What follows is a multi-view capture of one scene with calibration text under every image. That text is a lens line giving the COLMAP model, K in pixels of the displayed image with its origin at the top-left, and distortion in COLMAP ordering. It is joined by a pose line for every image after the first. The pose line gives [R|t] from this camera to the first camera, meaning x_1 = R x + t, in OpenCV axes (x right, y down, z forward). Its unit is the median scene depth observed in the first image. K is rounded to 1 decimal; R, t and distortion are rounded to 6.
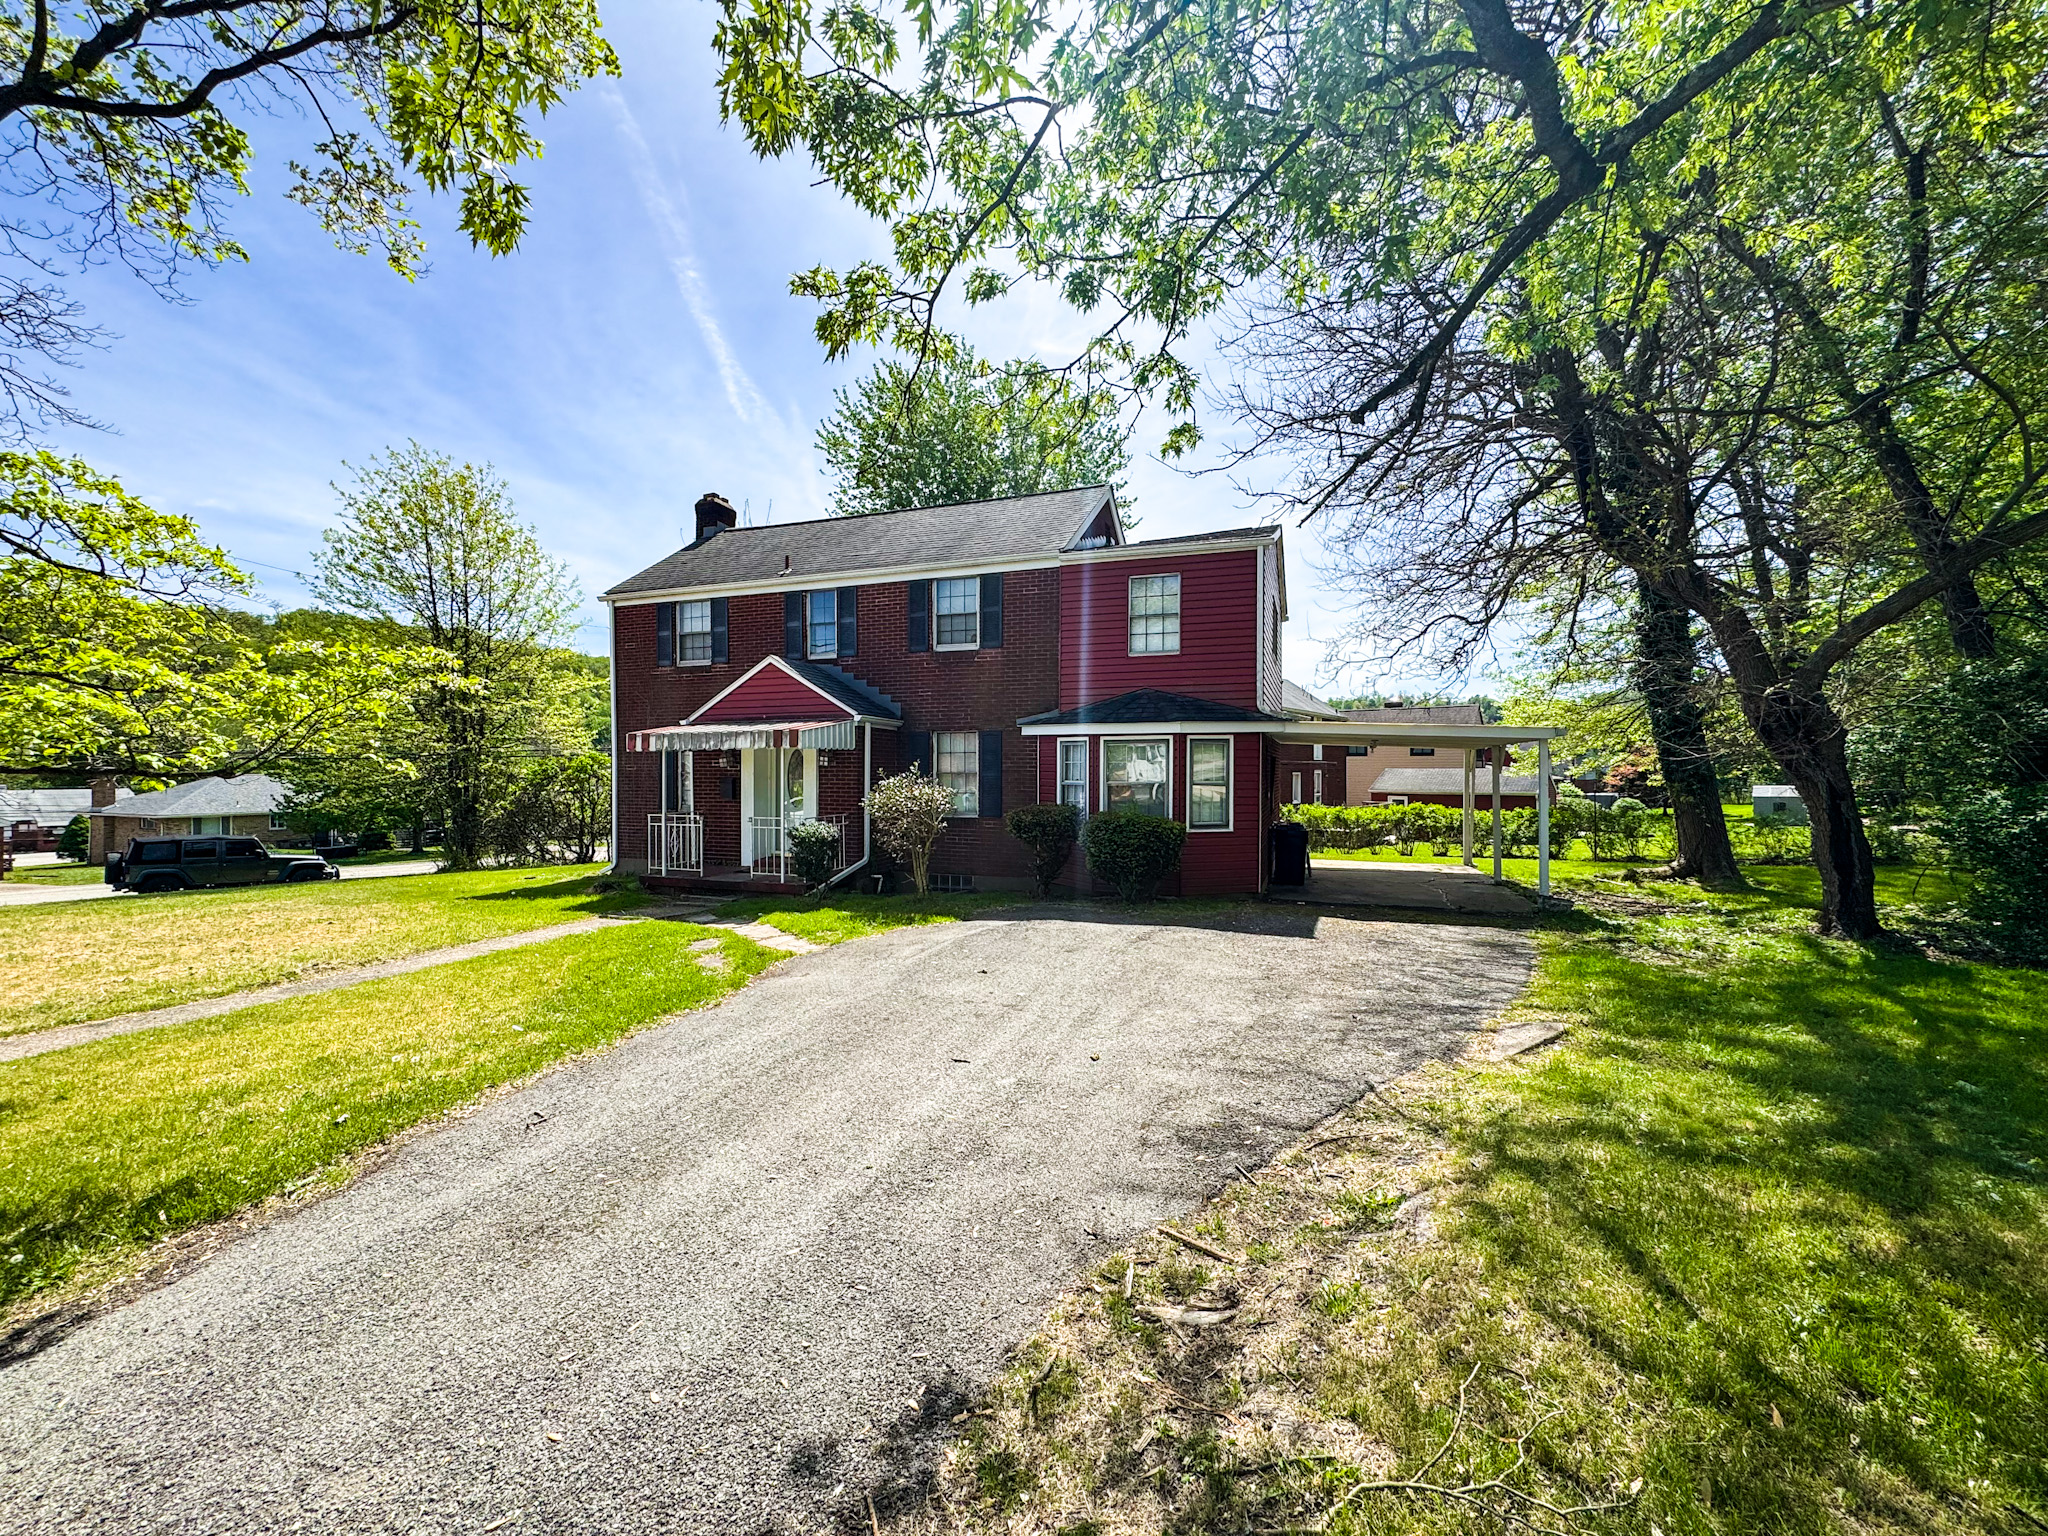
lens RADIAL K [[809.6, 0, 1024.0], [0, 809.6, 768.0], [0, 0, 1]] dist [-0.000112, 0.000059]
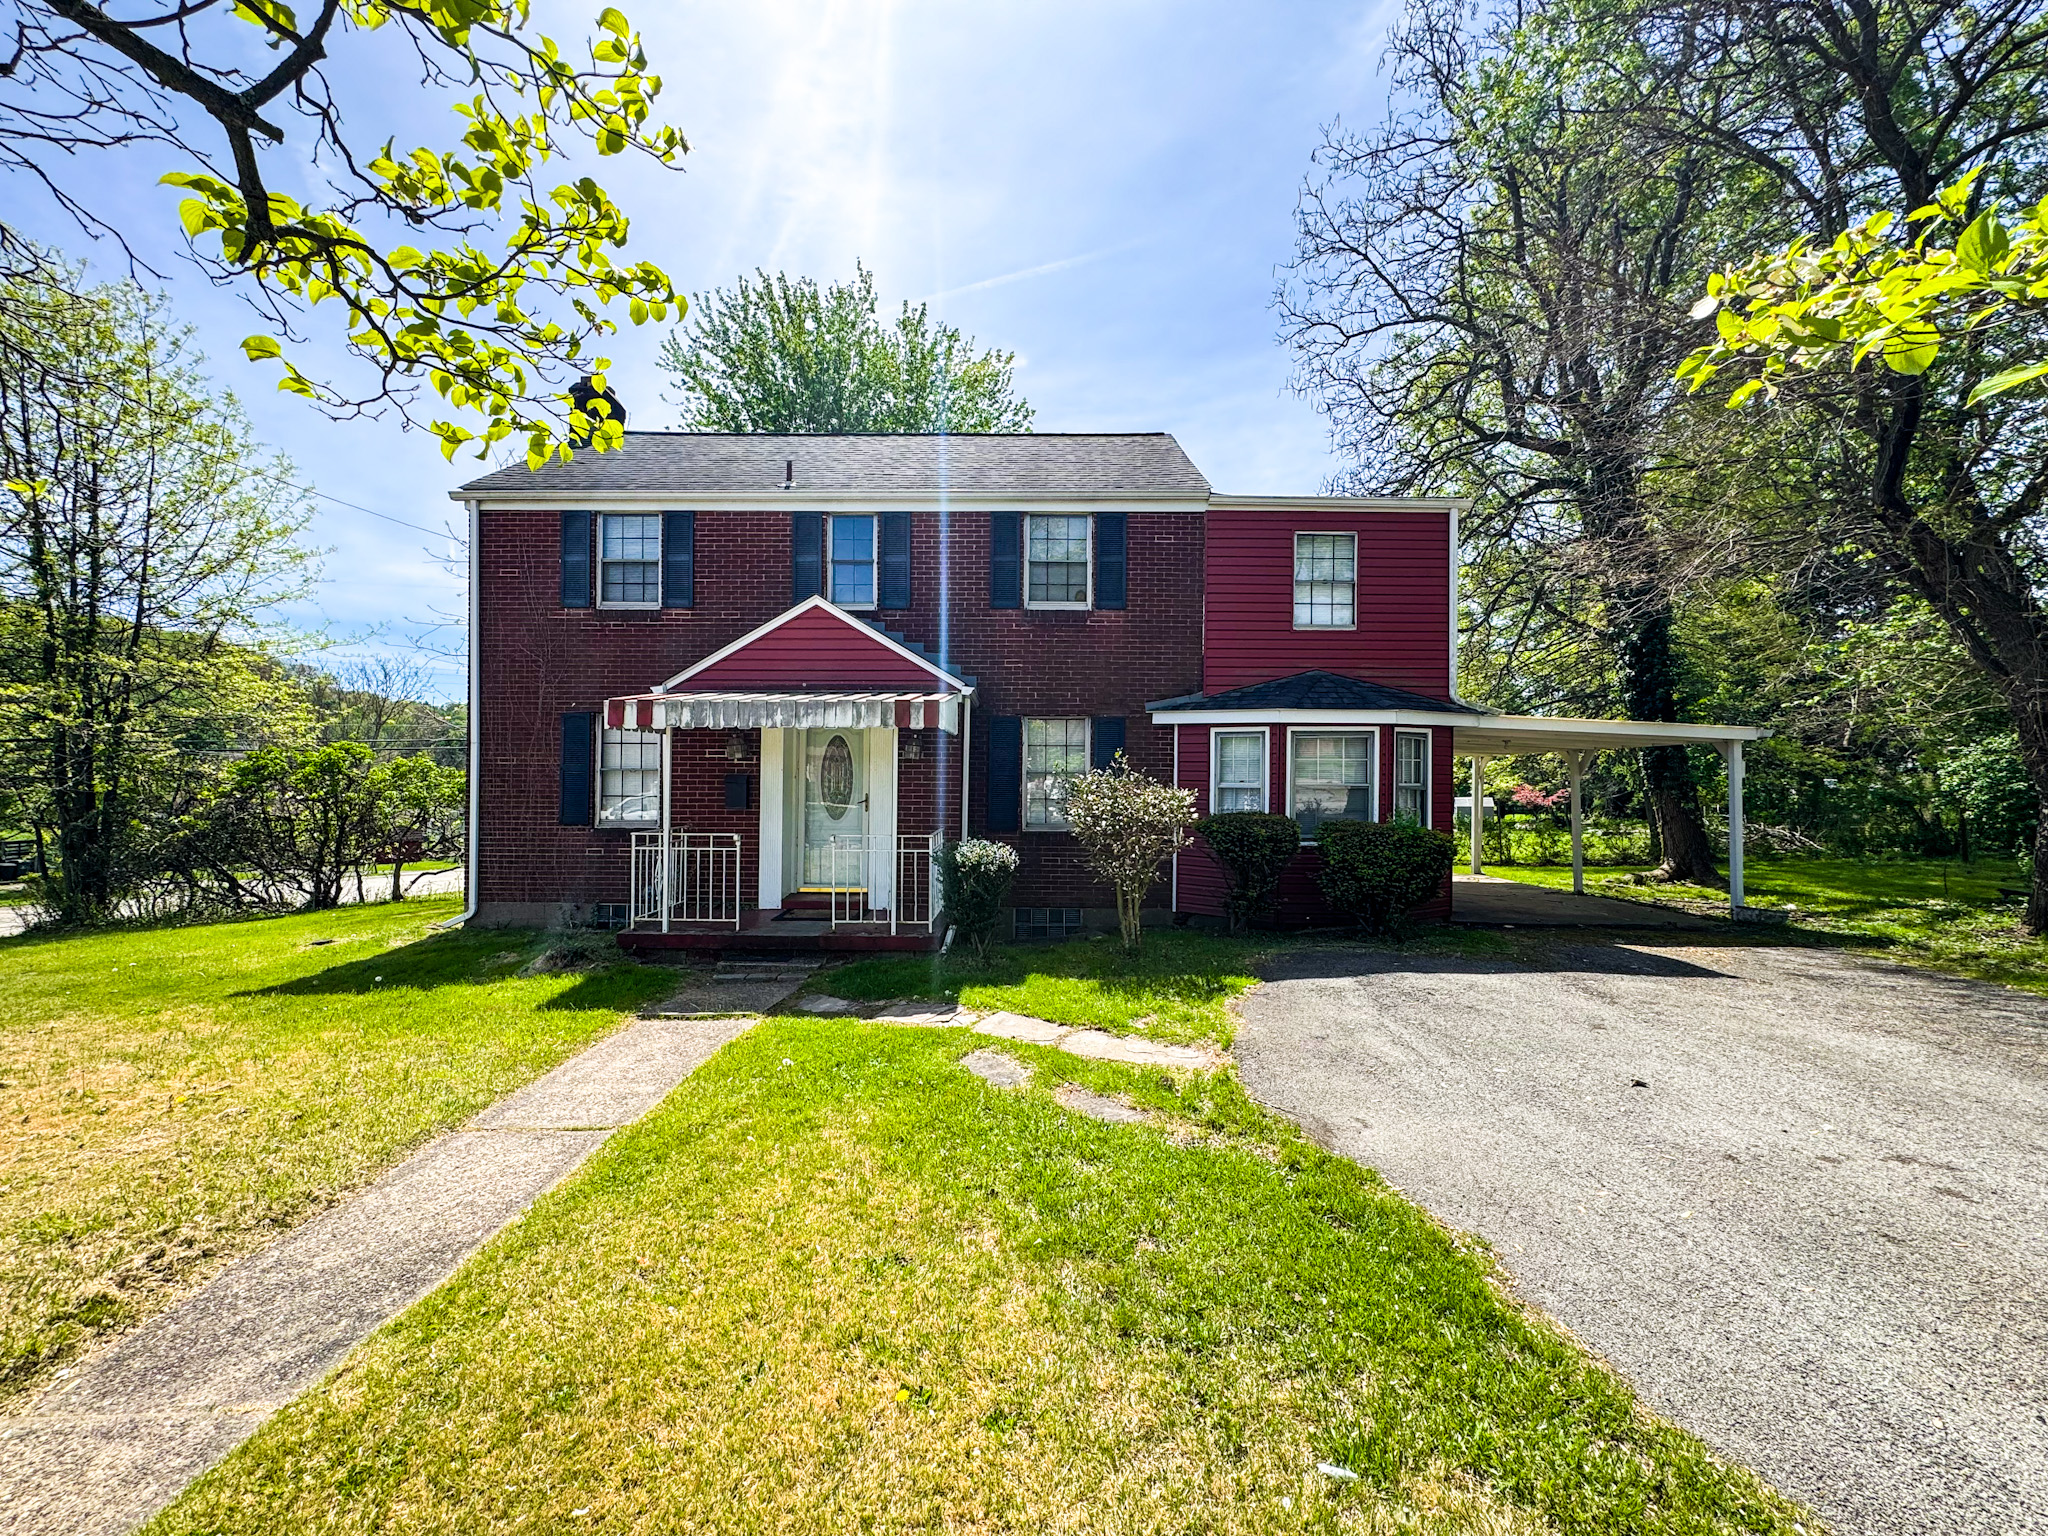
lens RADIAL K [[809.6, 0, 1024.0], [0, 809.6, 768.0], [0, 0, 1]] dist [-0.000112, 0.000059]
pose [[0.945240, 0.012815, 0.326126, -0.358840], [-0.007687, 0.999826, -0.017007, 0.015152], [-0.326287, 0.013569, 0.945173, 0.299763]]
